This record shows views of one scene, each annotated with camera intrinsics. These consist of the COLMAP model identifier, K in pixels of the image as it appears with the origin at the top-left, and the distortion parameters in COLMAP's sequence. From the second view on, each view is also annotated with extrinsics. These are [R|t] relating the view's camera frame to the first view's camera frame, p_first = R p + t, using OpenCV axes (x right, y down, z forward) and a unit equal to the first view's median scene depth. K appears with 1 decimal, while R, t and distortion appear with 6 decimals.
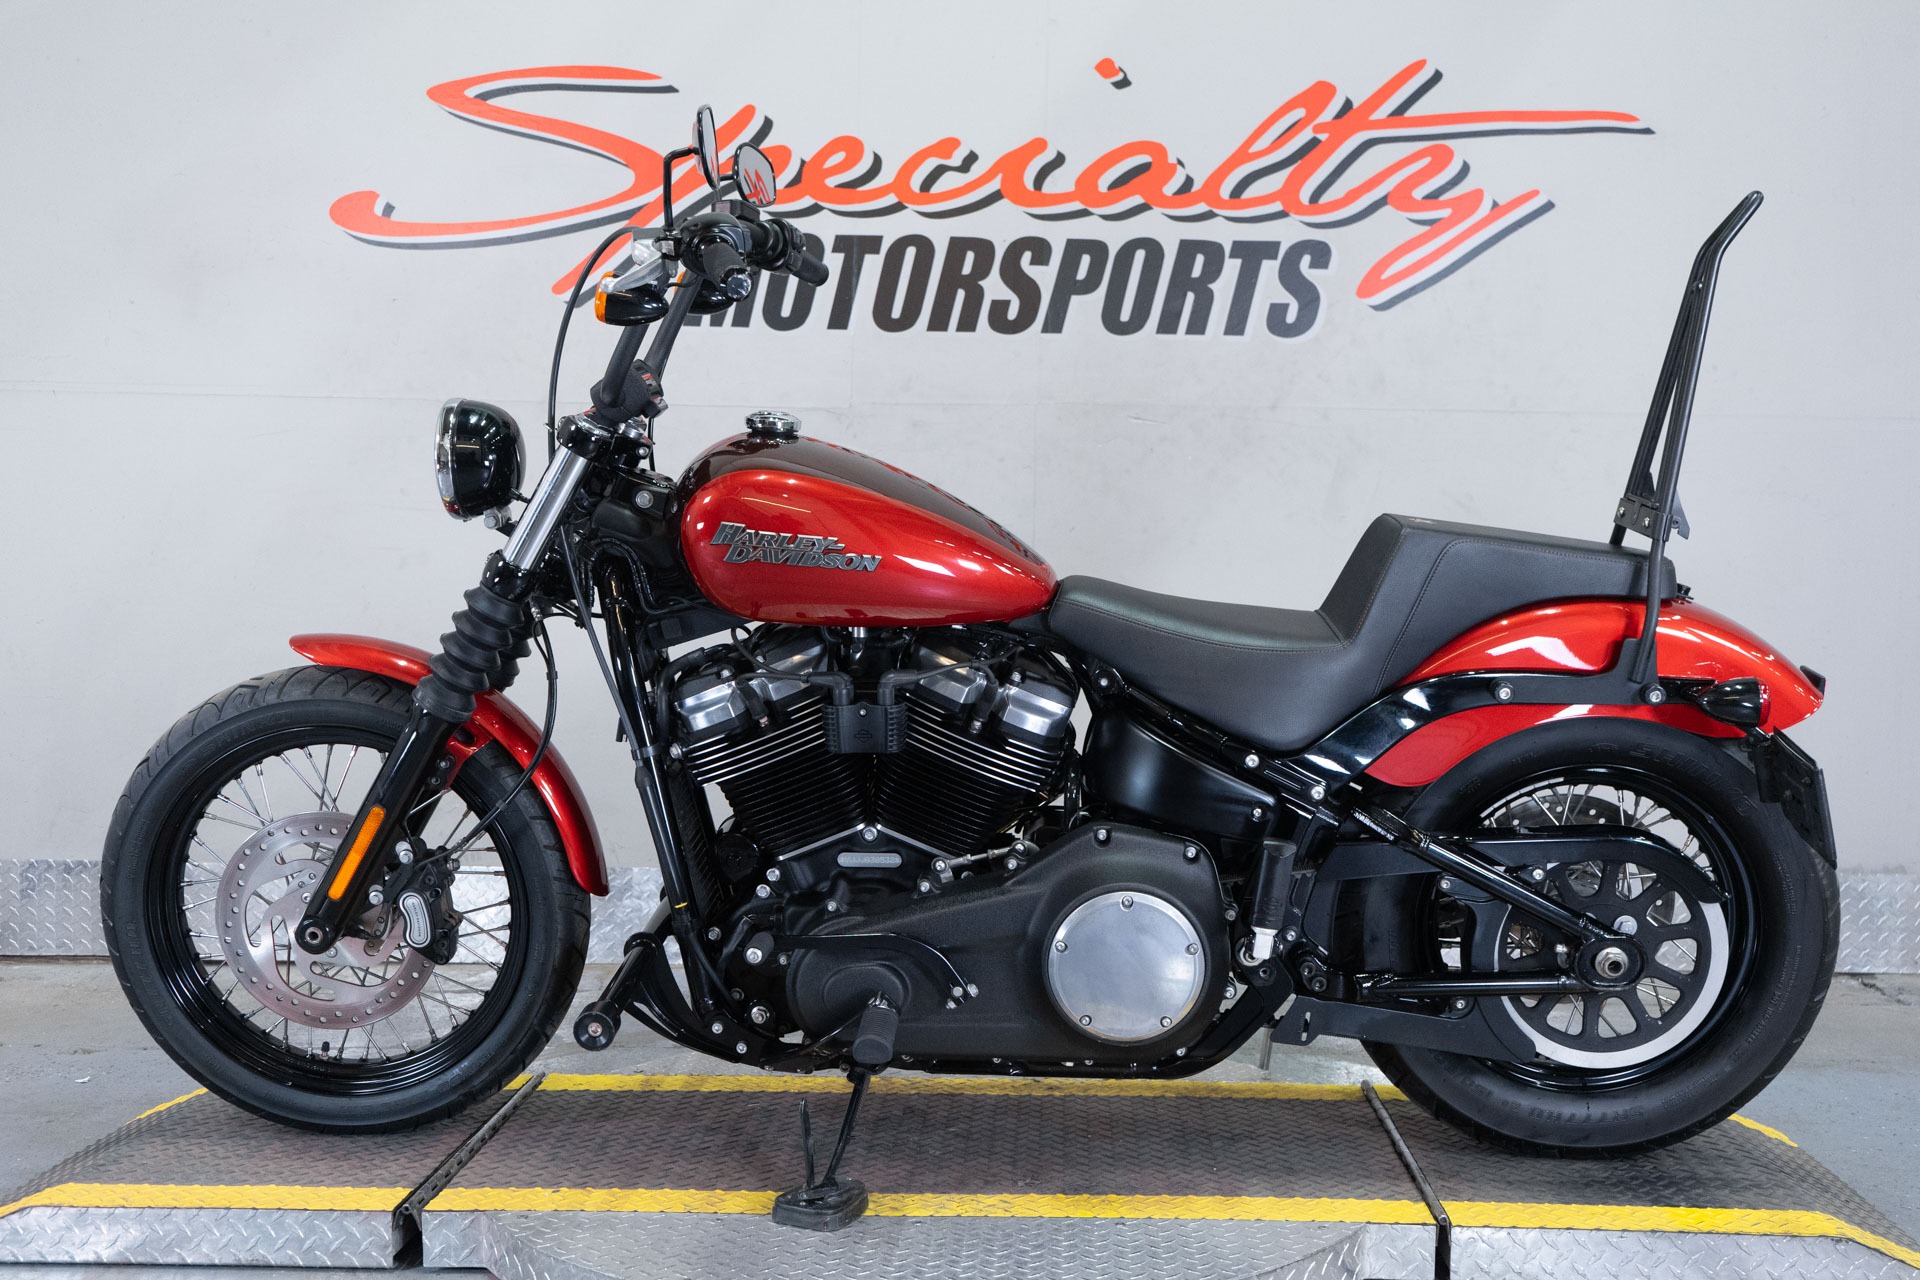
lens RADIAL K [[1998.6, 0, 960.0], [0, 1998.6, 640.0], [0, 0, 1]] dist [0.013509, -0.010411]
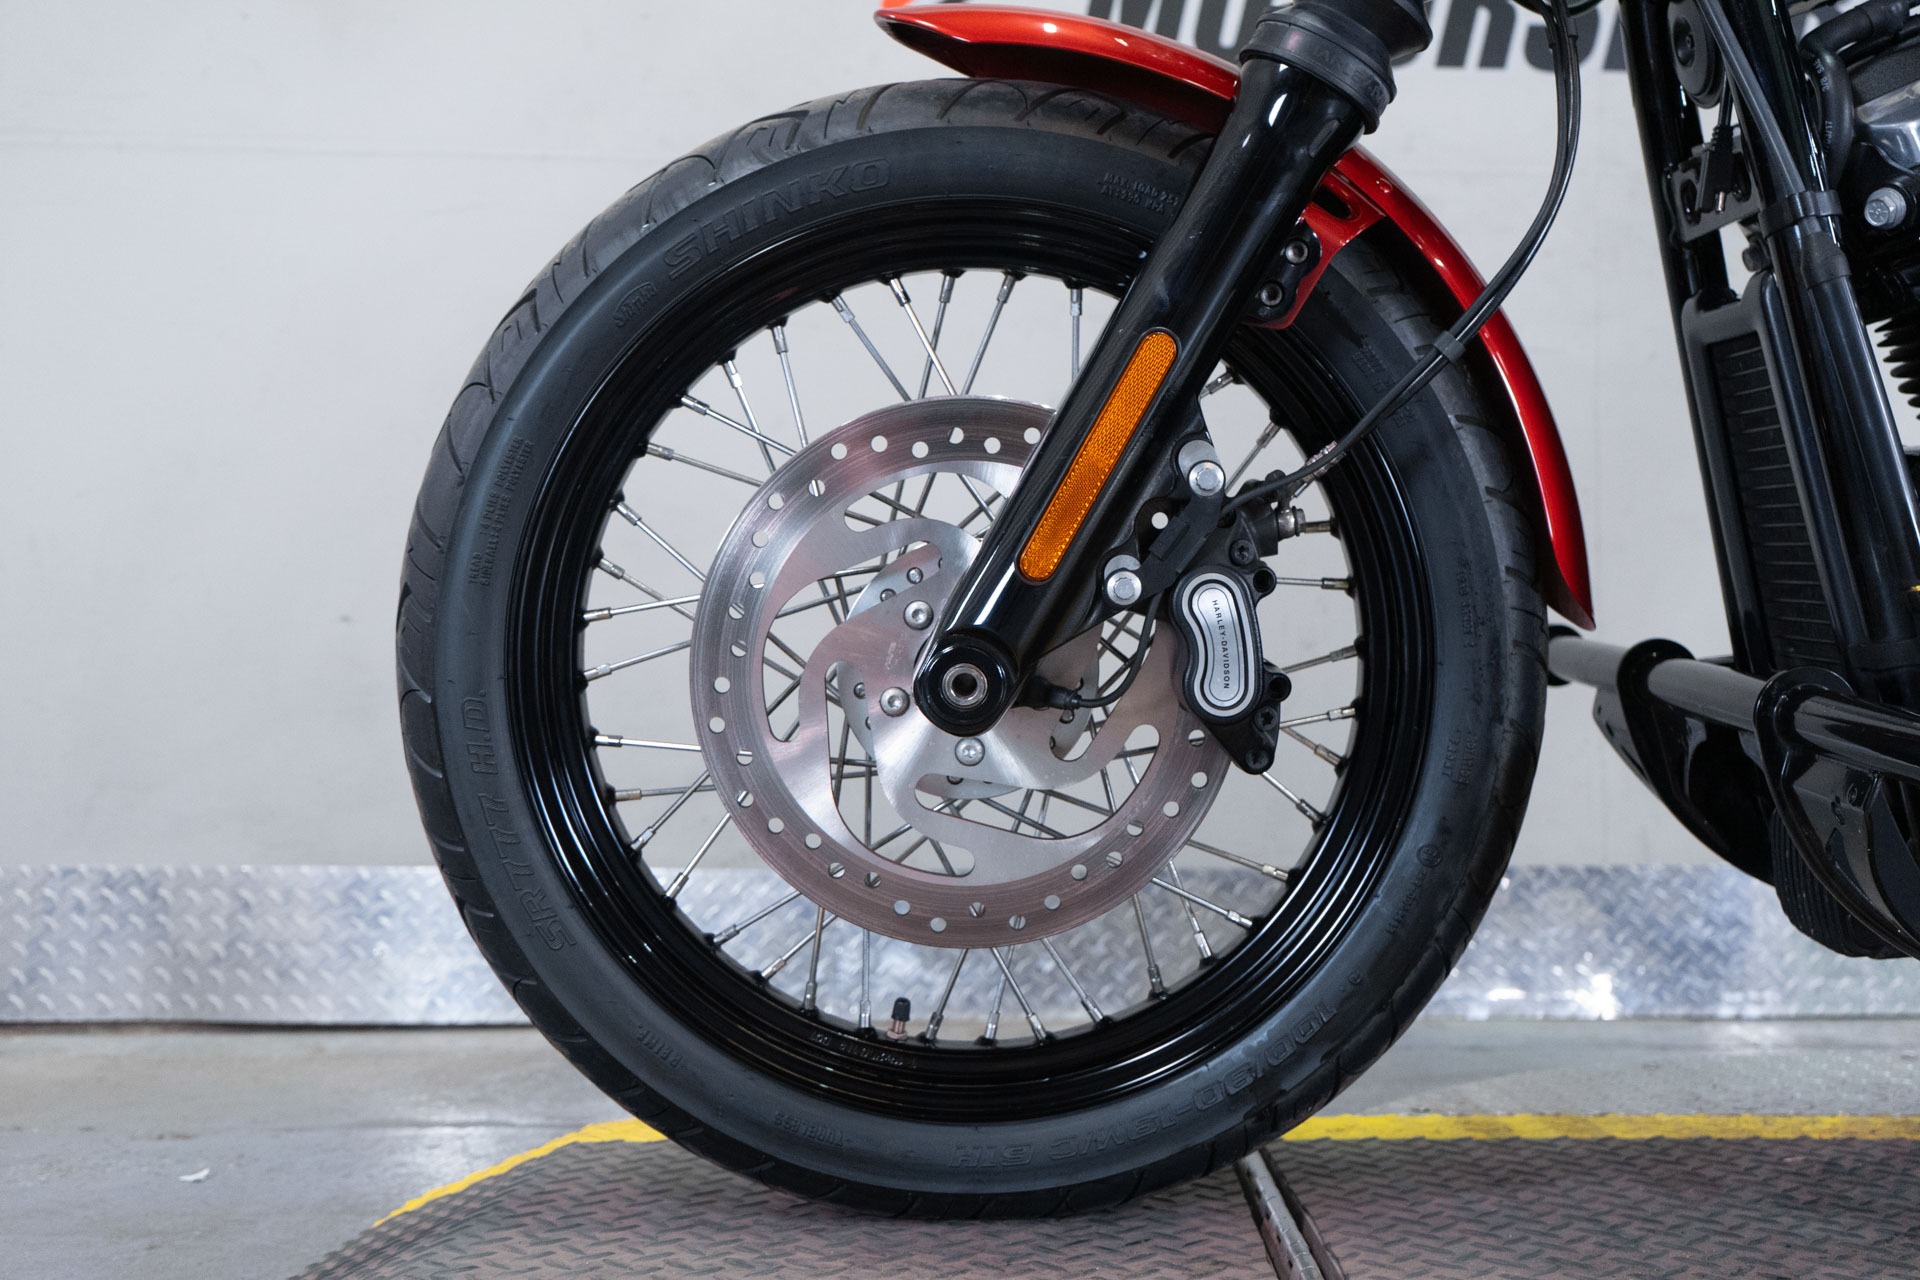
lens RADIAL K [[1898.4, 0, 960.0], [0, 1898.4, 640.0], [0, 0, 1]] dist [0.003989, 0.008615]
pose [[0.998342, -0.004022, 0.057416, -0.354287], [0.010732, 0.993069, -0.117045, 0.186730], [-0.056547, 0.117467, 0.991466, 0.639905]]
